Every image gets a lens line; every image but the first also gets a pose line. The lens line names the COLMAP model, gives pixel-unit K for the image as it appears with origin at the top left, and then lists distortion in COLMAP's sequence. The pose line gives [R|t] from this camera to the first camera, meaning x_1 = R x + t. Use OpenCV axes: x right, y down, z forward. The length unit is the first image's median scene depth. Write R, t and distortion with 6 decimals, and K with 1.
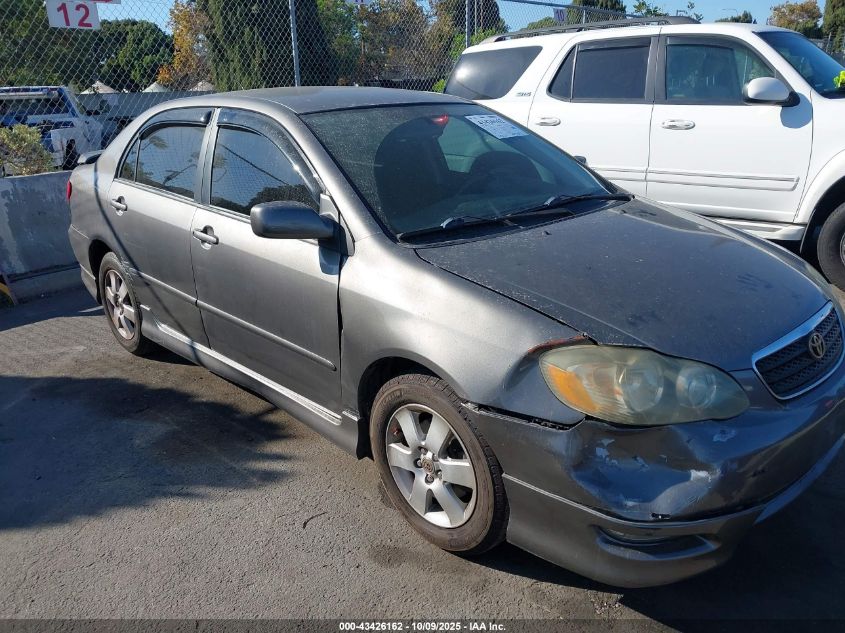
lens RADIAL K [[685.4, 0, 422.3], [0, 685.4, 311.2], [0, 0, 1]] dist [-0.000477, -0.001064]
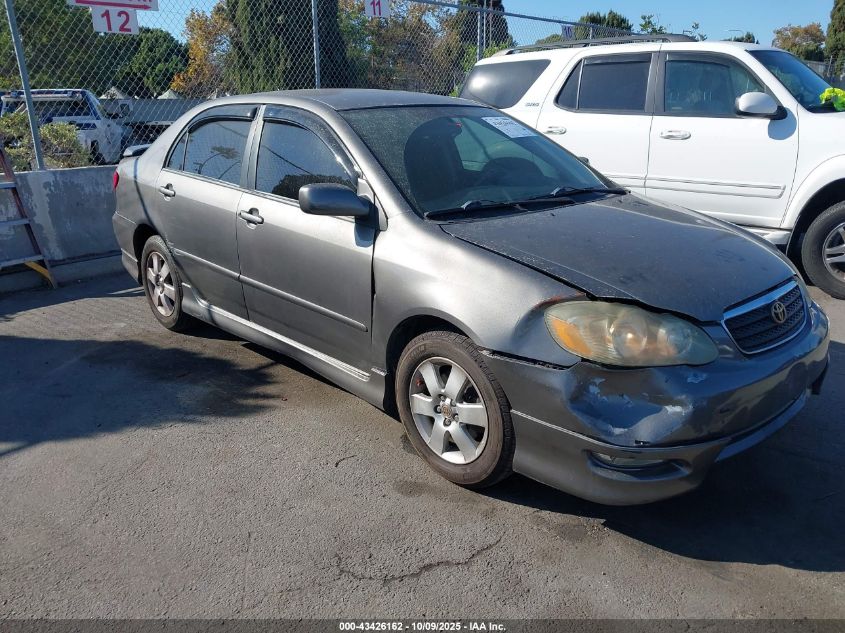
lens RADIAL K [[679.1, 0, 422.5], [0, 679.1, 316.5], [0, 0, 1]] dist [0.003692, -0.011300]
pose [[0.999701, 0.024239, -0.003183, -0.023550], [-0.024263, 0.999675, -0.007872, 0.054168], [0.002991, 0.007947, 0.999964, -0.115569]]
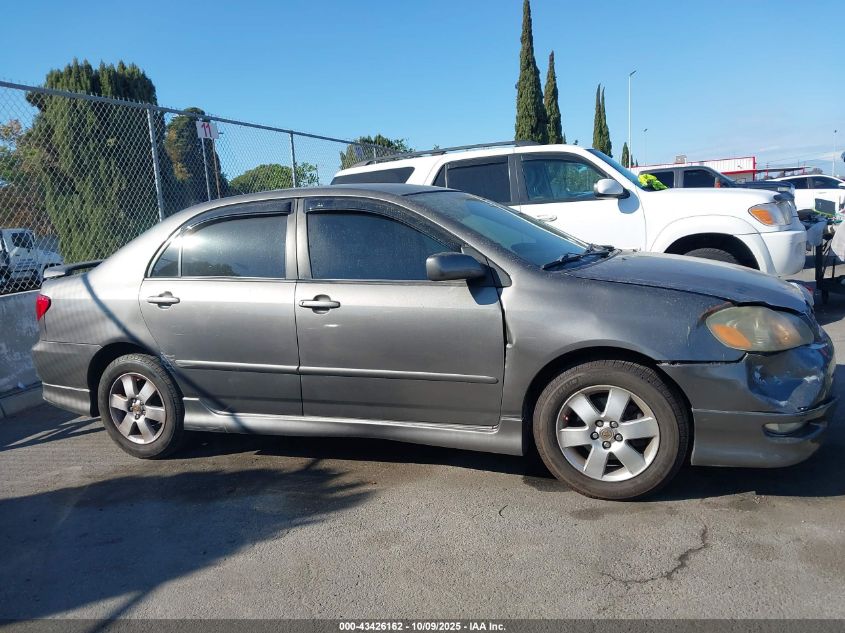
lens RADIAL K [[678.5, 0, 425.2], [0, 678.5, 314.3], [0, 0, 1]] dist [-0.005869, -0.007913]
pose [[0.916445, -0.098001, 0.387974, -0.571226], [0.169920, 0.973101, -0.155569, 0.106302], [-0.362292, 0.208495, 0.908446, -0.069570]]
